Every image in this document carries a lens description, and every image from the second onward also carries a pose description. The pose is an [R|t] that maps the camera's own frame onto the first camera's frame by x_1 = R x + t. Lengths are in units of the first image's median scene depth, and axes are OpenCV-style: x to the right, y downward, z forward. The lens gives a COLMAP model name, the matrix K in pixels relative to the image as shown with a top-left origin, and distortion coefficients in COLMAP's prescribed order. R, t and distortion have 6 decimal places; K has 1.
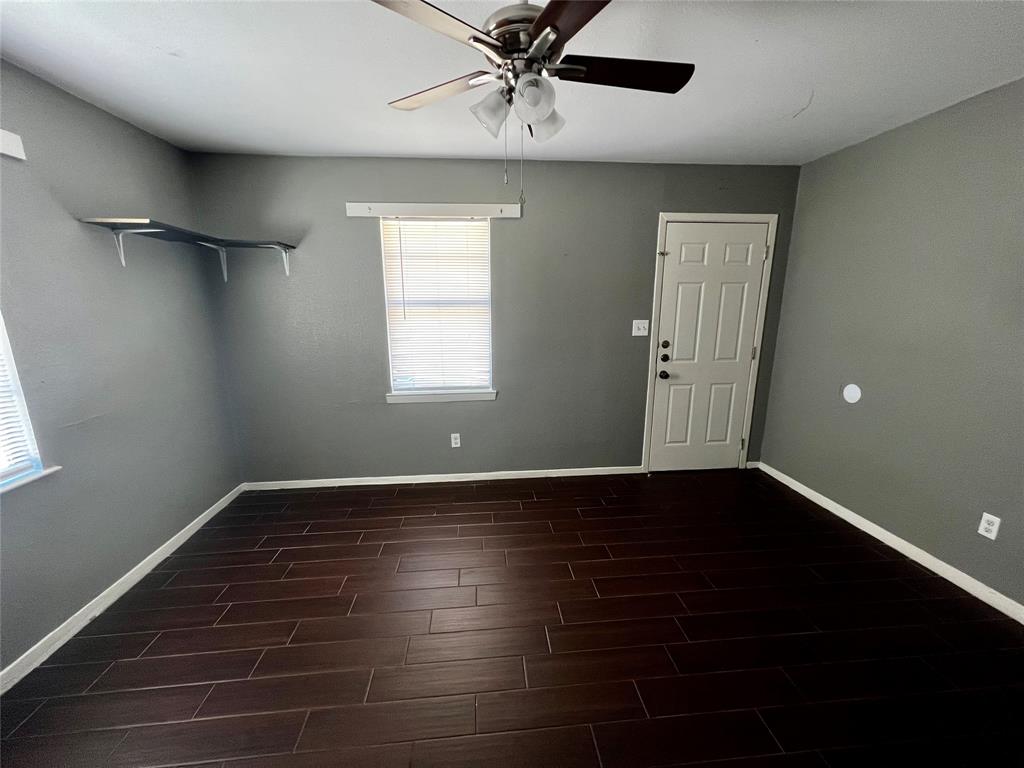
lens RADIAL K [[401.0, 0, 515.8], [0, 401.0, 389.4], [0, 0, 1]] dist [0.010651, -0.000871]
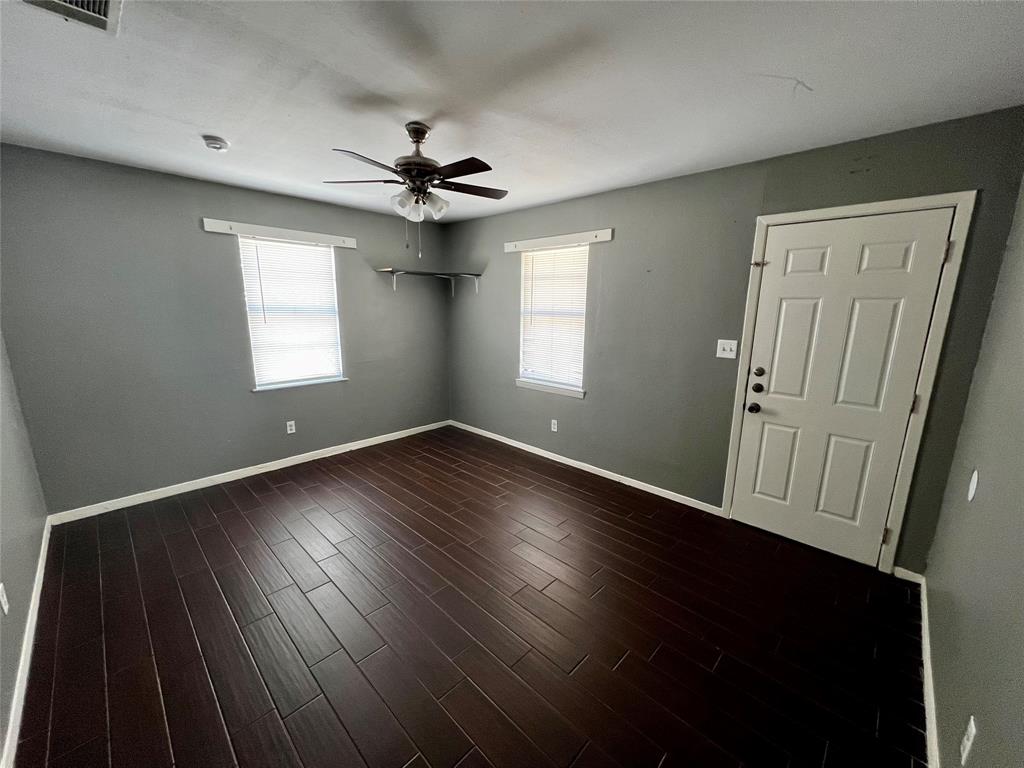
lens RADIAL K [[401.0, 0, 517.1], [0, 401.0, 390.3], [0, 0, 1]] dist [0.010651, -0.000871]
pose [[0.667513, 0.170506, -0.724813, 0.661067], [-0.183242, 0.981108, 0.062041, -0.034999], [0.721698, 0.091403, 0.686147, 0.073167]]
